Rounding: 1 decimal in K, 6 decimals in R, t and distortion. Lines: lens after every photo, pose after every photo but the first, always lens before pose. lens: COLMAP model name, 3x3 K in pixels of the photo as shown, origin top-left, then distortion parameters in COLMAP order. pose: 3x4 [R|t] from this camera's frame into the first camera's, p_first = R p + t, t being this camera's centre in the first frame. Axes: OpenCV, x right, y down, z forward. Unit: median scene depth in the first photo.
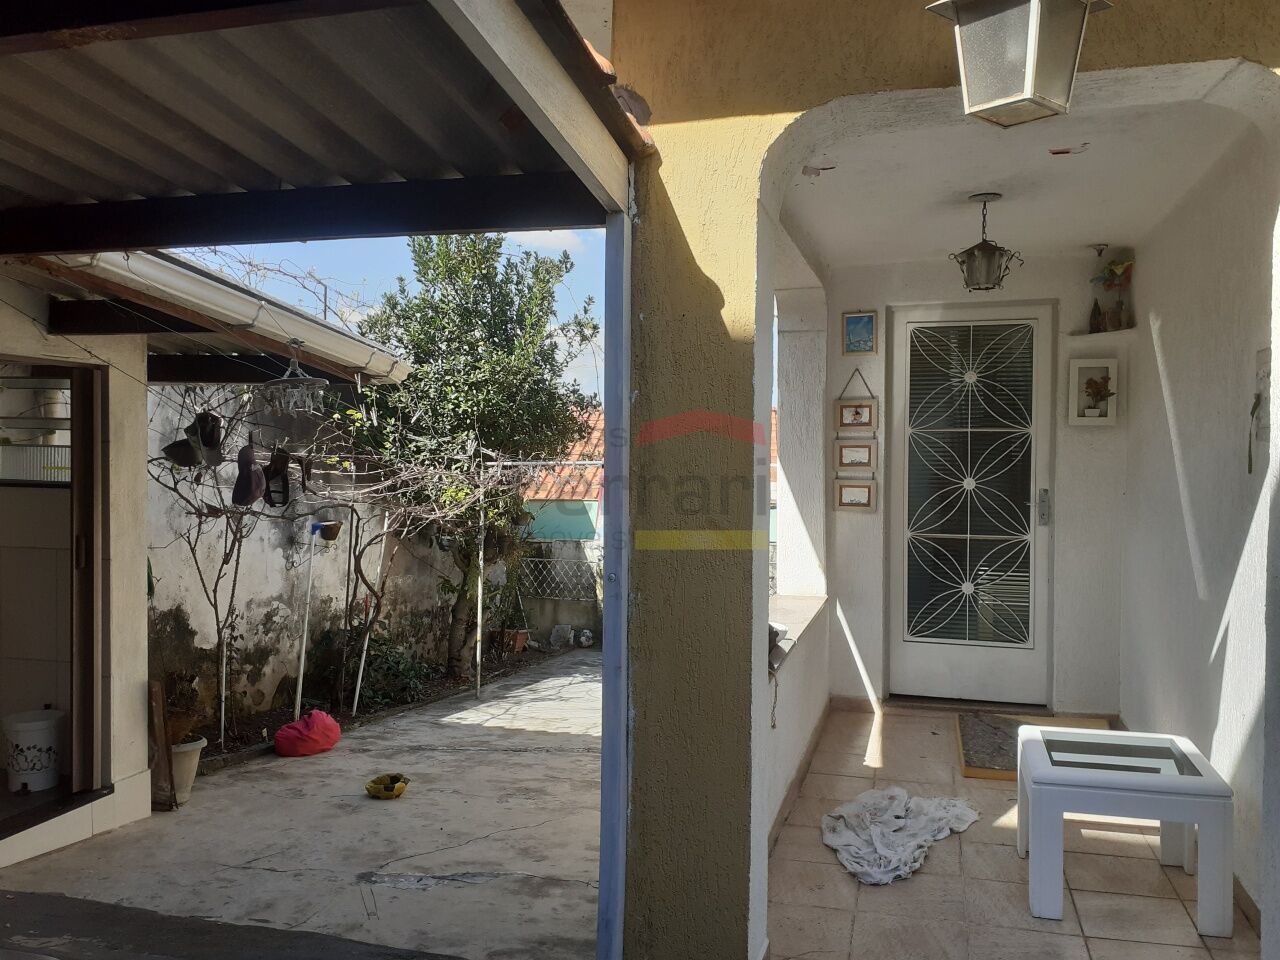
lens RADIAL K [[1015.8, 0, 640.0], [0, 1015.8, 480.0], [0, 0, 1]] dist [0.130477, -0.282715]
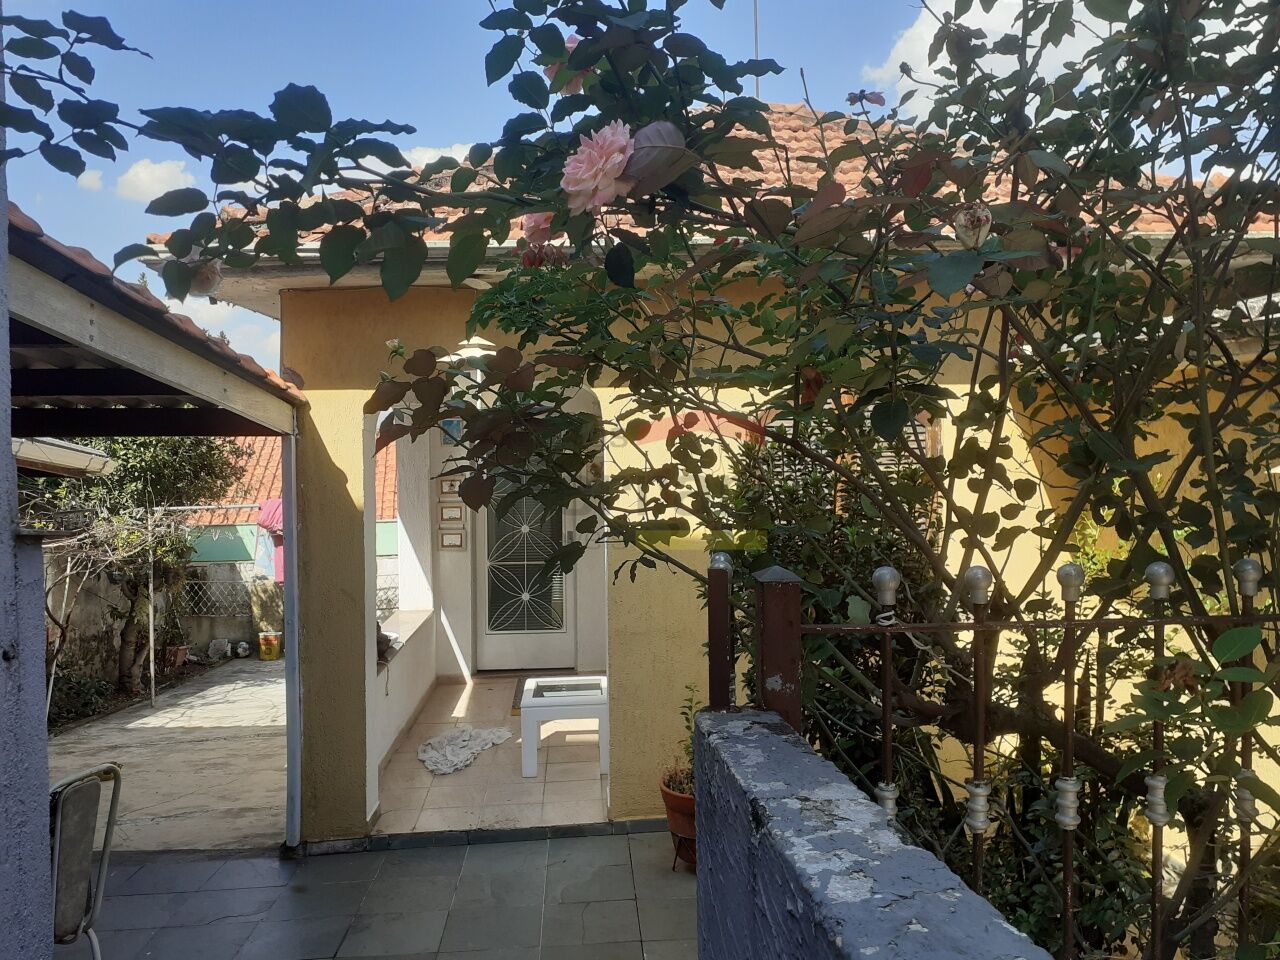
lens RADIAL K [[1015.8, 0, 640.0], [0, 1015.8, 480.0], [0, 0, 1]] dist [0.130477, -0.282715]
pose [[0.944358, -0.024273, 0.328024, -0.012868], [0.020825, 0.999685, 0.014020, -0.069323], [-0.328261, -0.006409, 0.944565, -0.392236]]
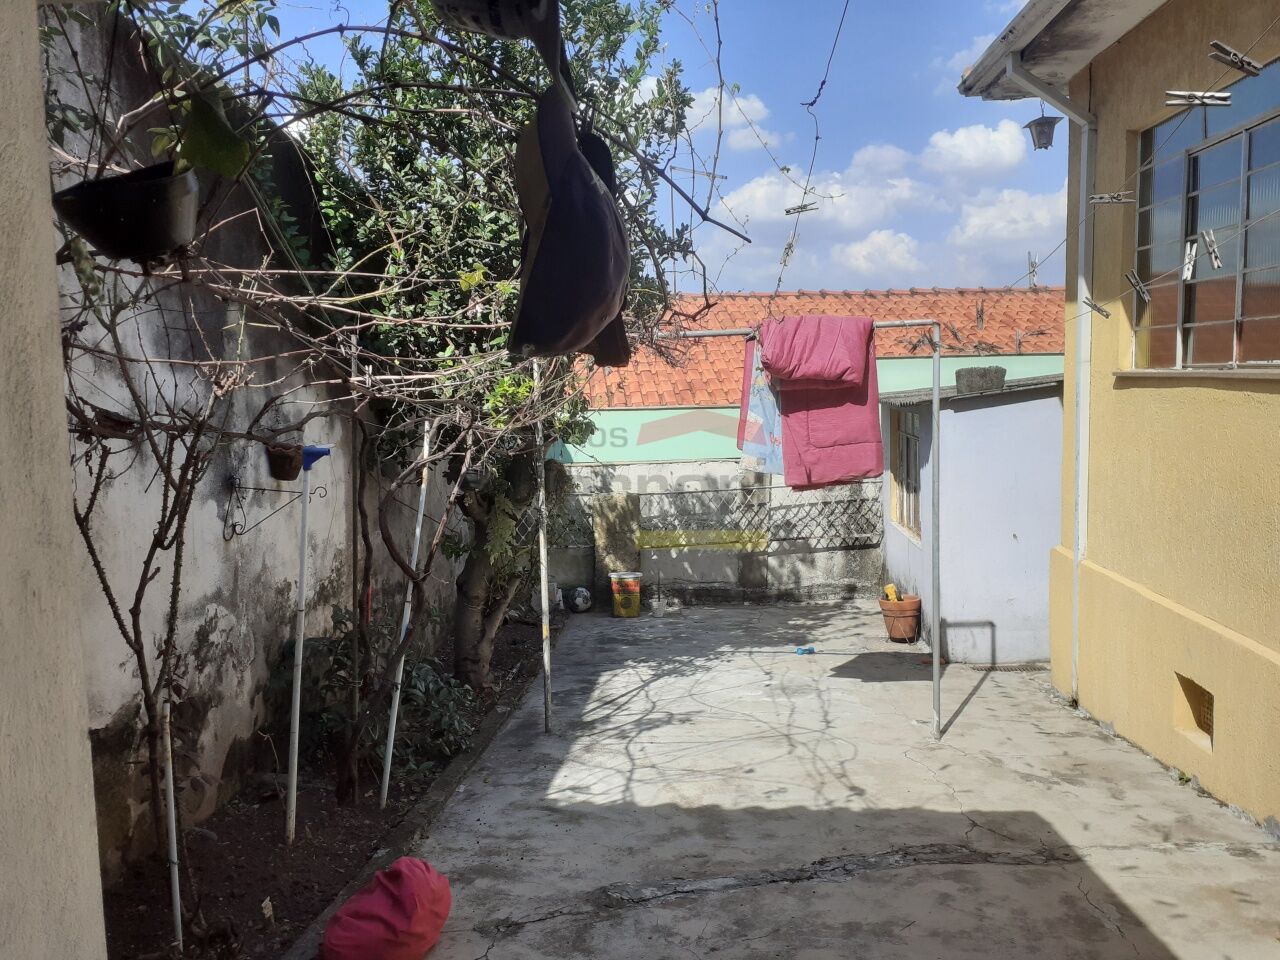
lens RADIAL K [[1018.9, 0, 640.0], [0, 1018.9, 480.0], [0, 0, 1]] dist [-0.000587, -0.004469]
pose [[0.975248, -0.045017, 0.216483, -0.287683], [0.027137, 0.996022, 0.084870, 0.021973], [-0.219442, -0.076895, 0.972590, 0.528495]]
